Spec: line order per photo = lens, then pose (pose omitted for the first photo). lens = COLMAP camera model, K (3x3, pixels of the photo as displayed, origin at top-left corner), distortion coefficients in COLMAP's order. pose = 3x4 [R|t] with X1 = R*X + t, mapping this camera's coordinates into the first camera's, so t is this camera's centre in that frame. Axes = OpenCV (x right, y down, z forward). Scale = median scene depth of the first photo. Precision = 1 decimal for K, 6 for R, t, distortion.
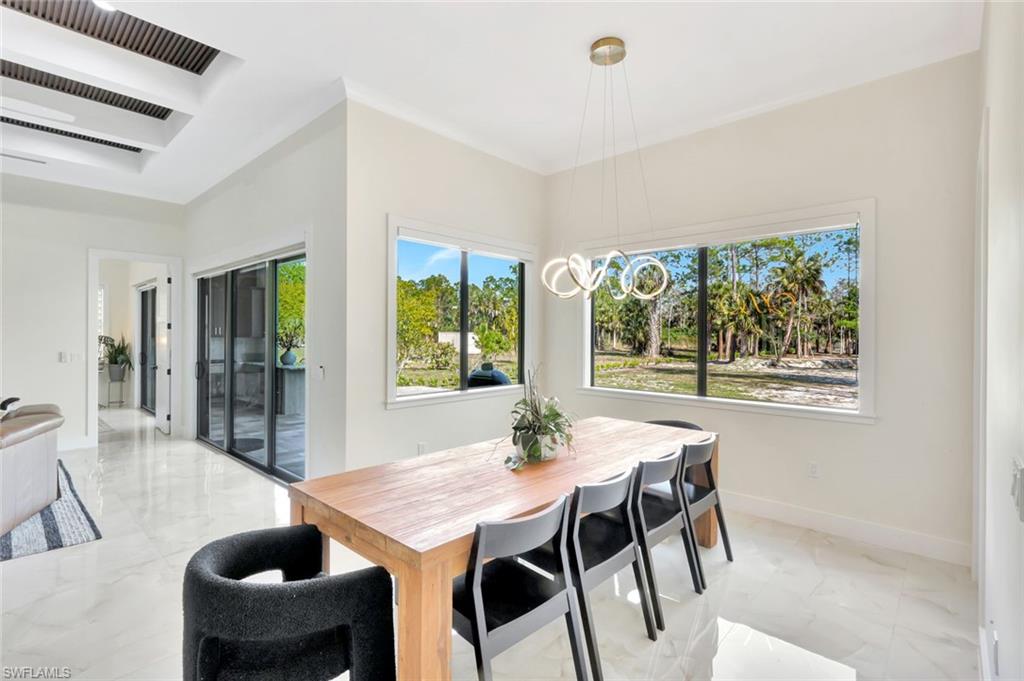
lens RADIAL K [[477.5, 0, 507.6], [0, 477.5, 337.6], [0, 0, 1]] dist [-0.000063, -0.000199]
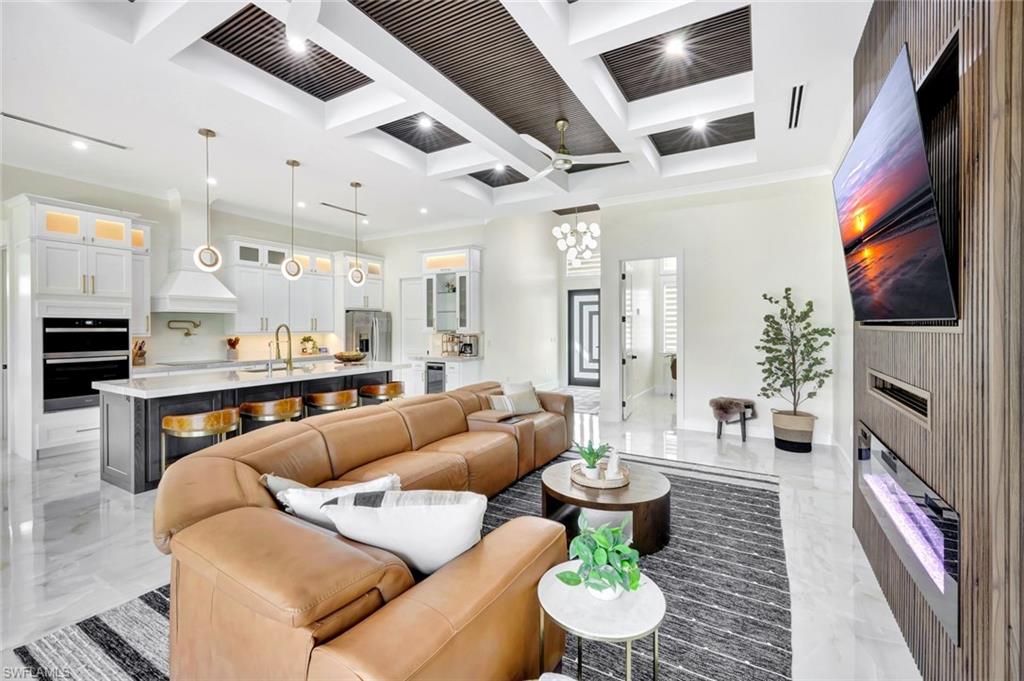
lens RADIAL K [[432.4, 0, 511.2], [0, 432.4, 330.2], [0, 0, 1]] dist [-0.000626, -0.000158]
pose [[-0.975738, -0.004864, -0.218886, -0.125715], [-0.007250, 0.999923, 0.010102, -0.001242], [0.218820, 0.011444, -0.975698, 0.156259]]
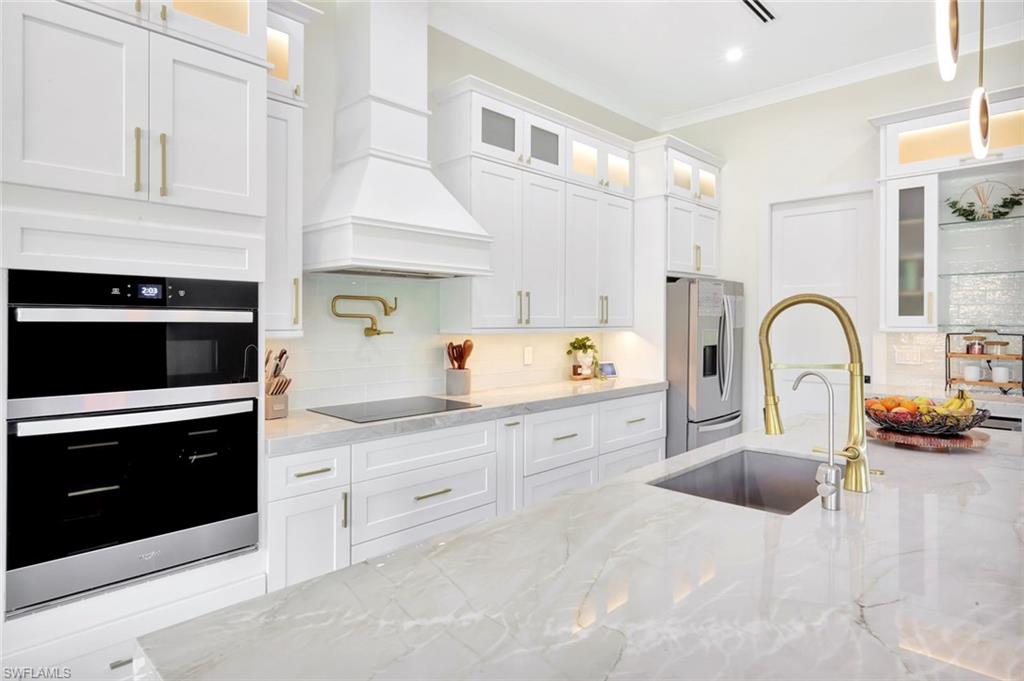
lens RADIAL K [[574.1, 0, 513.1], [0, 574.1, 321.8], [0, 0, 1]] dist [-0.005801, 0.000919]
pose [[-0.999859, -0.009328, 0.013963, -0.059495], [-0.009294, 0.999954, 0.002517, 0.001151], [-0.013985, 0.002387, -0.999899, 0.045913]]
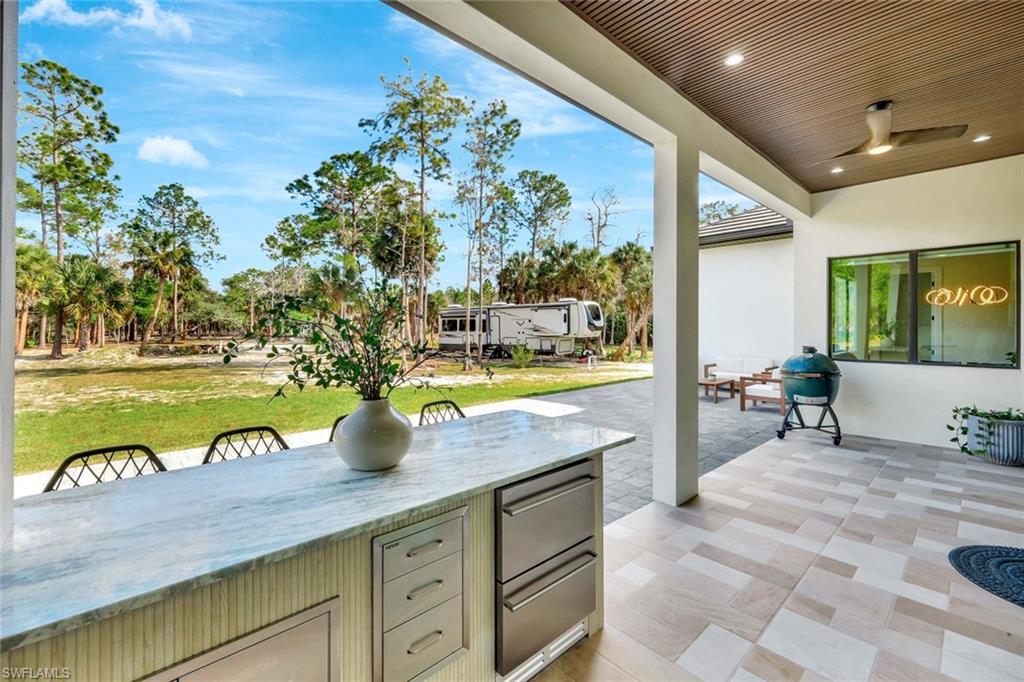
lens RADIAL K [[432.4, 0, 511.2], [0, 432.4, 330.7], [0, 0, 1]] dist [-0.000626, -0.000158]
pose [[0.074213, -0.014247, 0.997141, -0.191519], [-0.001361, 0.999896, 0.014388, 0.000321], [-0.997242, -0.002425, 0.074186, 0.271821]]
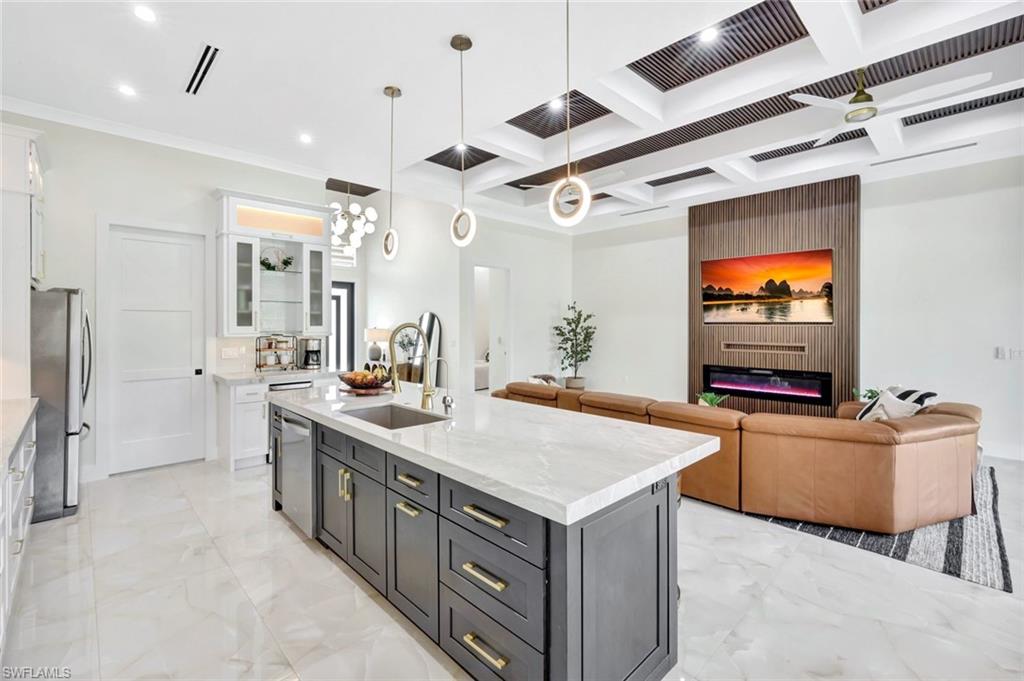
lens RADIAL K [[446.7, 0, 510.6], [0, 446.7, 324.9], [0, 0, 1]] dist [-0.000888, -0.000192]
pose [[-0.054033, -0.003400, -0.998533, -0.007671], [-0.005032, 0.999982, -0.003133, -0.000729], [0.998526, 0.004856, -0.054049, 0.020785]]
